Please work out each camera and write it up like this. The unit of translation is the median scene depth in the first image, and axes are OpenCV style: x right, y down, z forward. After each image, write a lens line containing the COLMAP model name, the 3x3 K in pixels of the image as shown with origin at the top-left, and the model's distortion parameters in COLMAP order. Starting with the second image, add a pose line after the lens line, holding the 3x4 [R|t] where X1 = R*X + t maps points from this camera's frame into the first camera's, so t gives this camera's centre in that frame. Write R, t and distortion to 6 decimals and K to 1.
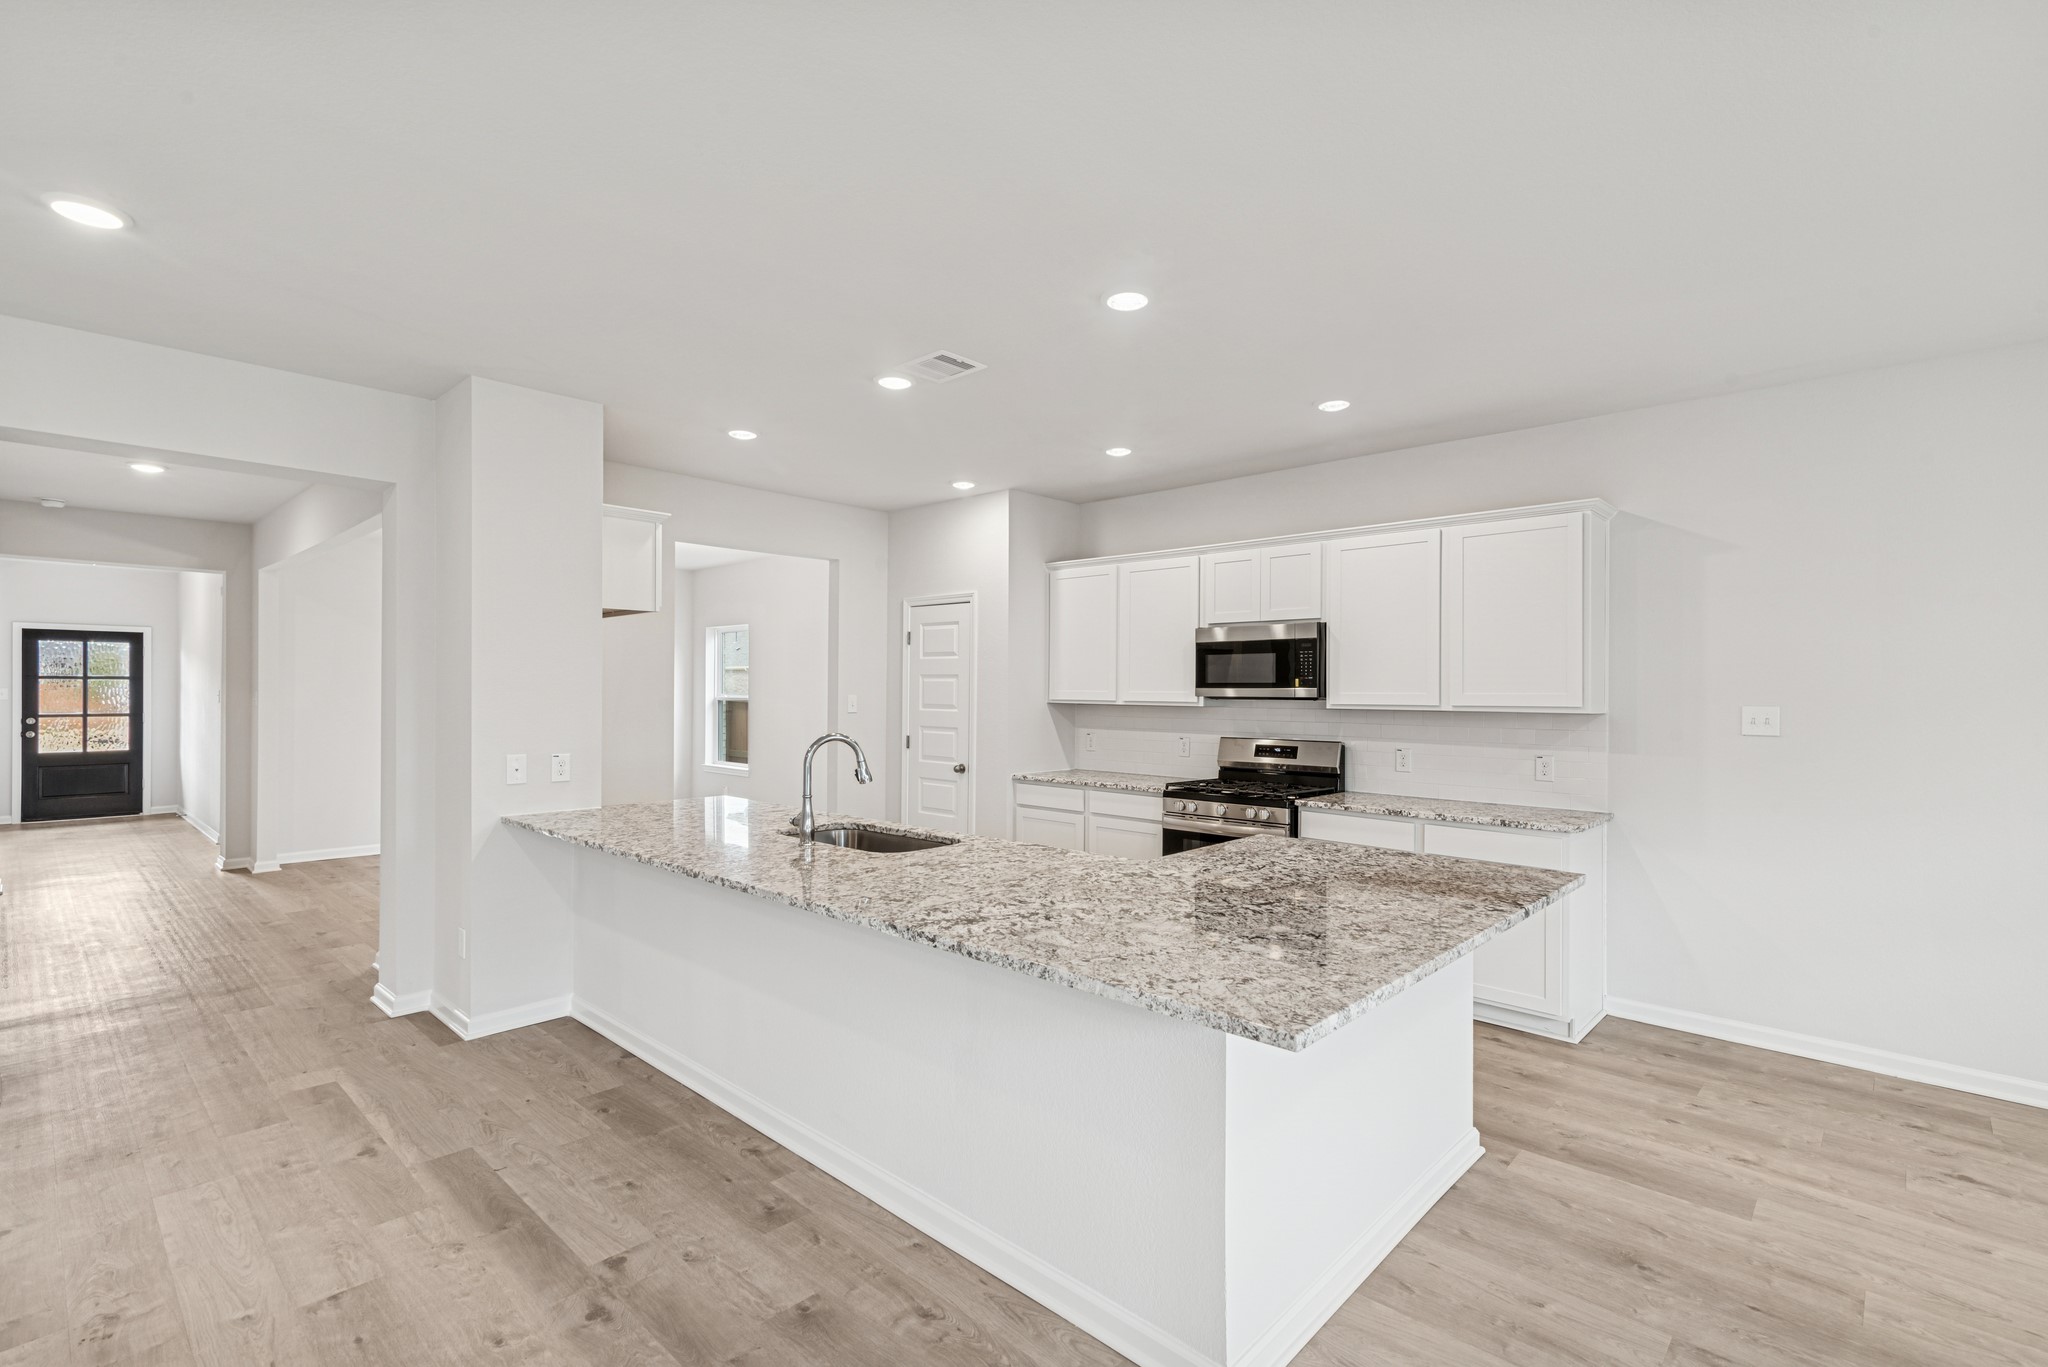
lens RADIAL K [[940.7, 0, 1030.4], [0, 940.7, 676.2], [0, 0, 1]] dist [0.013053, -0.004914]
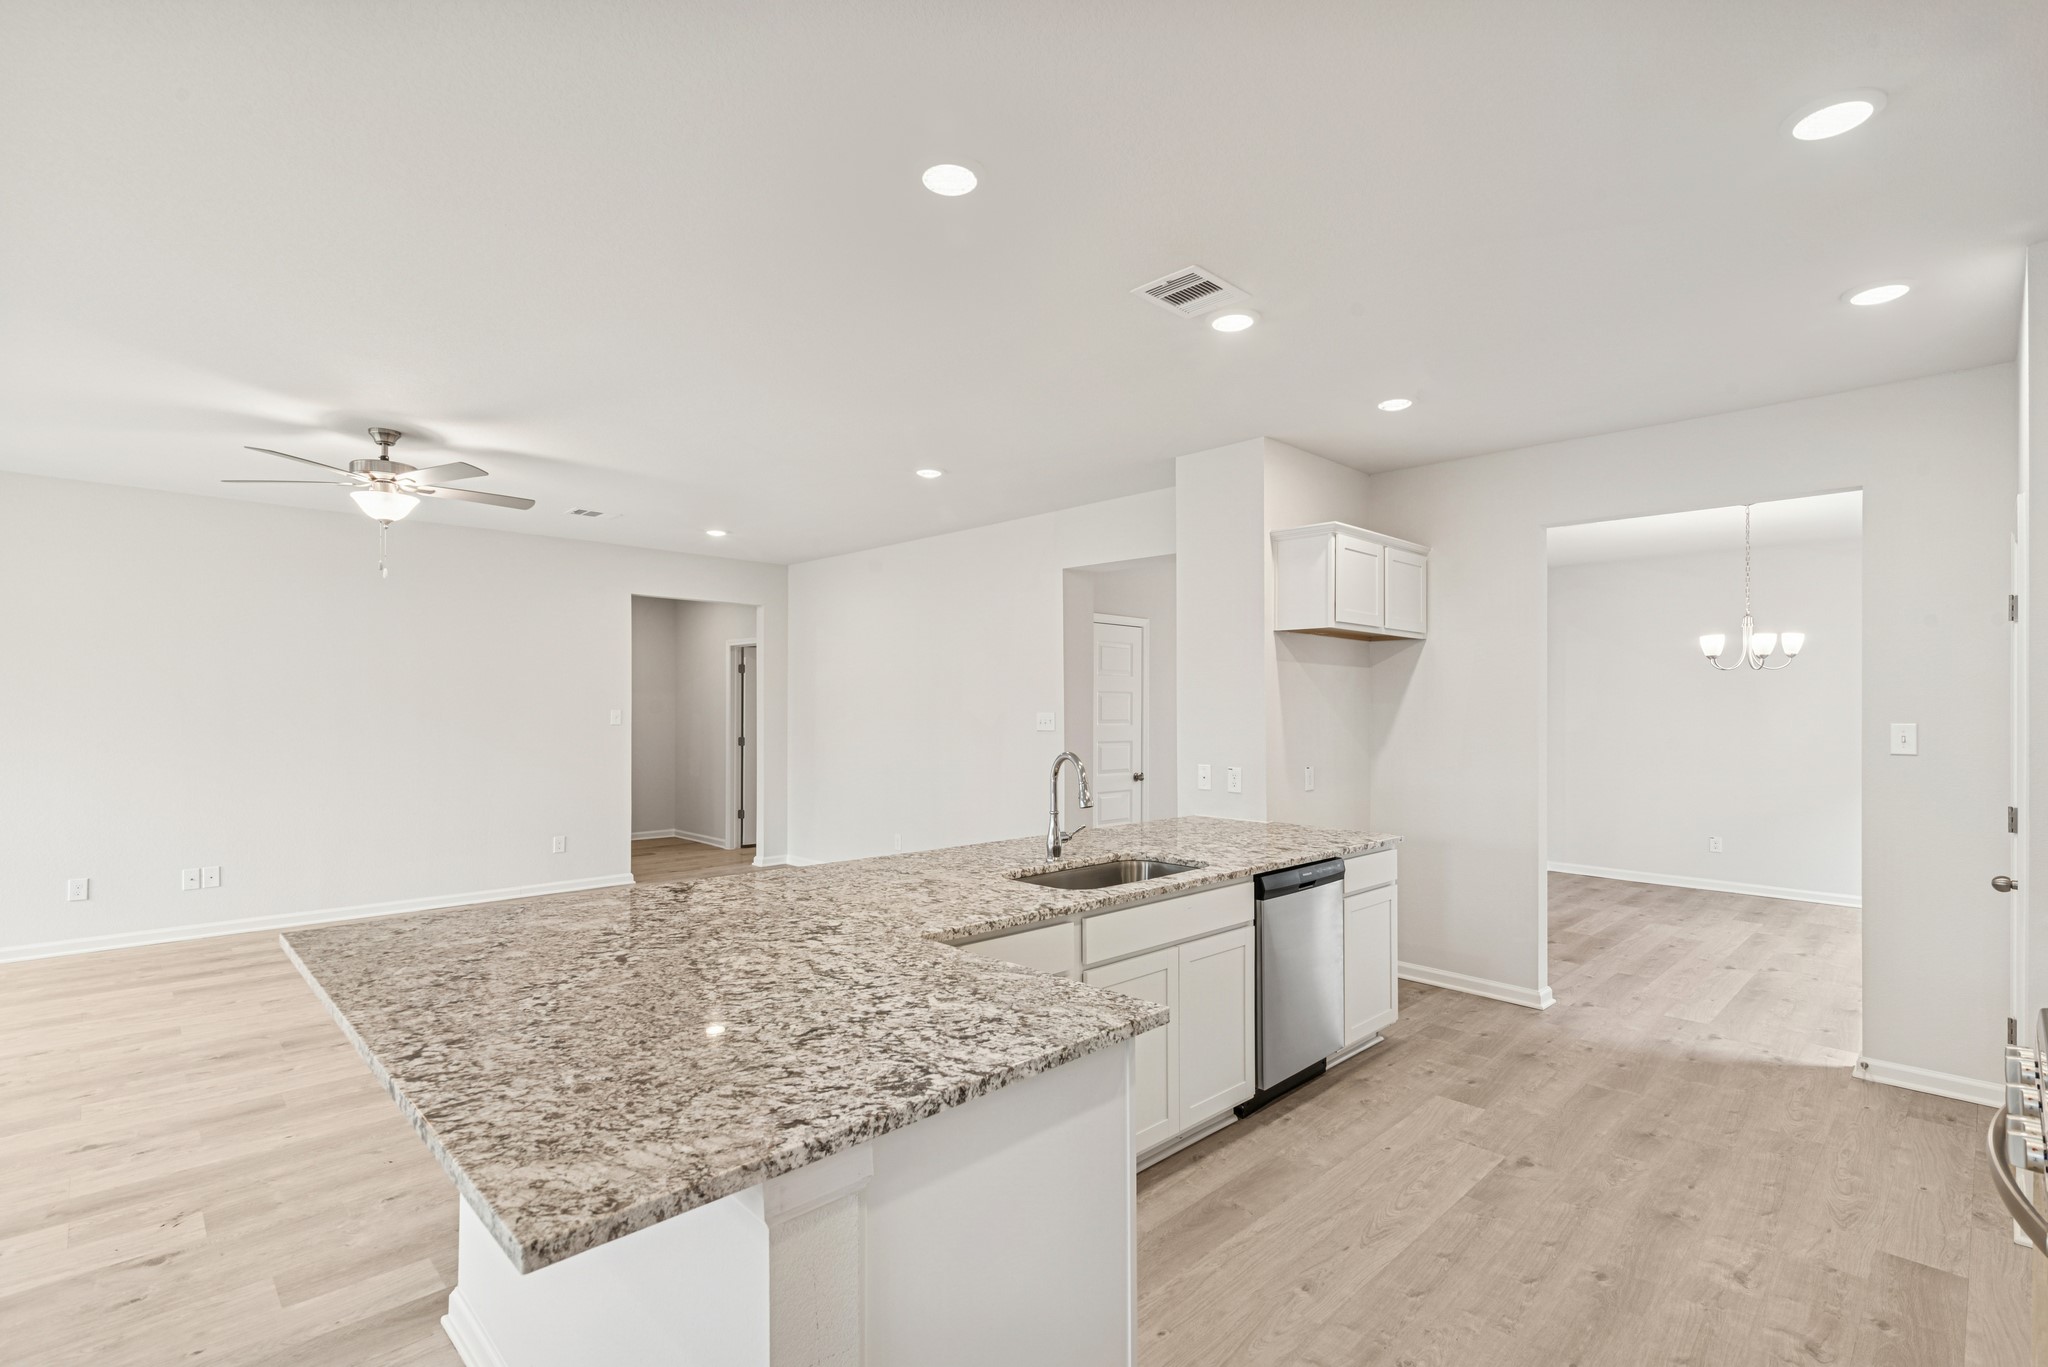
lens RADIAL K [[940.7, 0, 1033.8], [0, 940.7, 713.9], [0, 0, 1]] dist [0.013053, -0.004914]
pose [[-0.040160, 0.002294, -0.999191, 0.533299], [0.006855, 0.999974, 0.002020, 0.012036], [0.999170, -0.006768, -0.040175, 0.700331]]
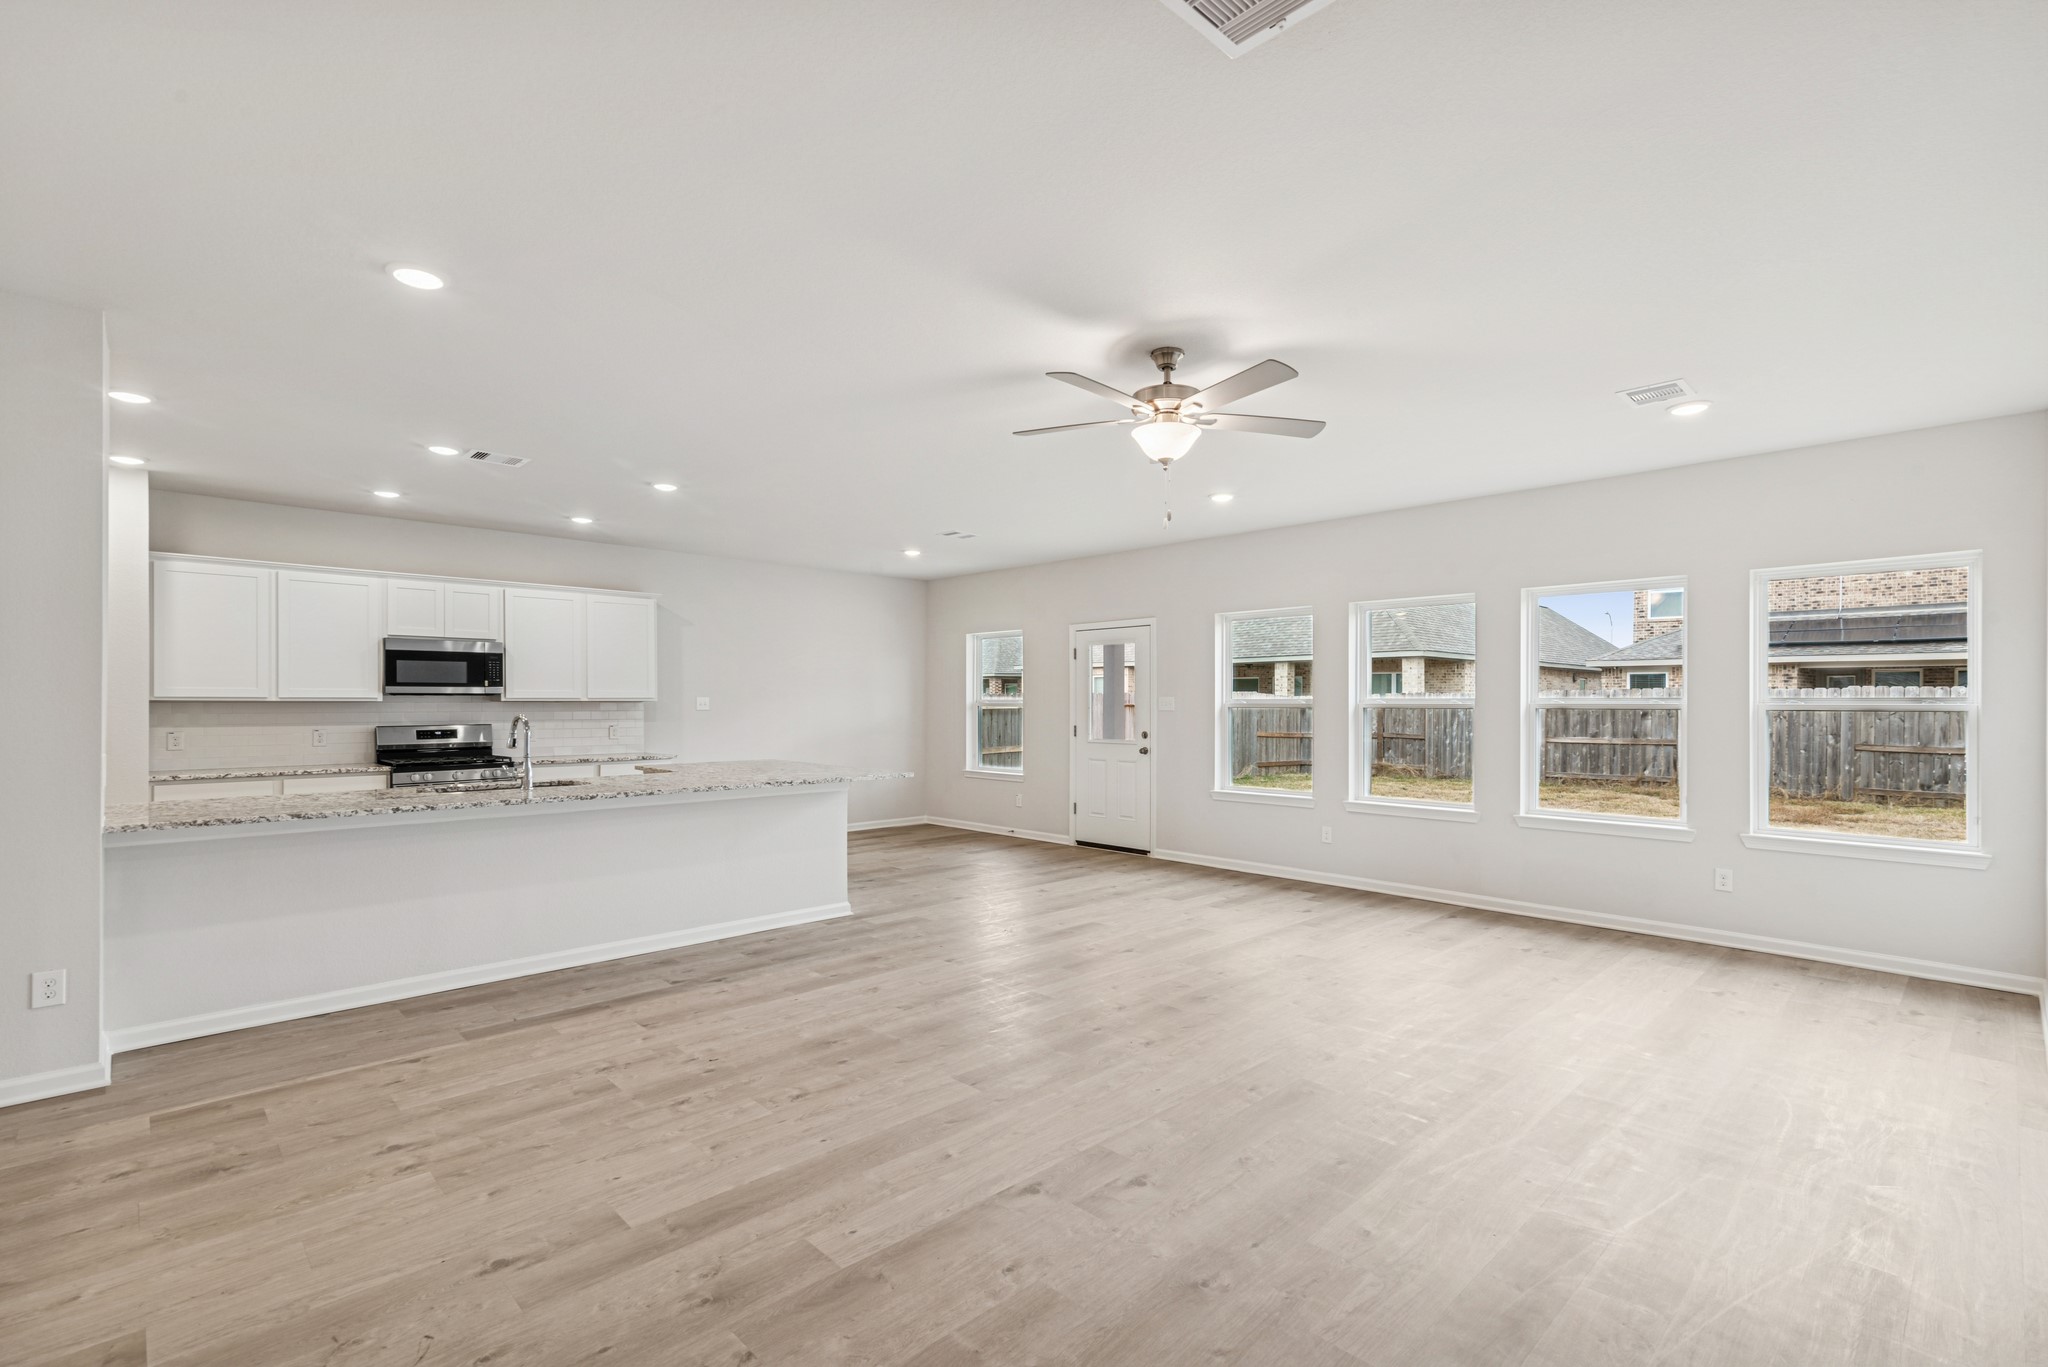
lens RADIAL K [[940.7, 0, 1028.2], [0, 940.7, 700.1], [0, 0, 1]] dist [0.013053, -0.004914]
pose [[0.053990, -0.003697, 0.998535, -1.144513], [-0.014406, 0.999886, 0.004481, 0.014713], [-0.998438, -0.014627, 0.053931, 0.096633]]
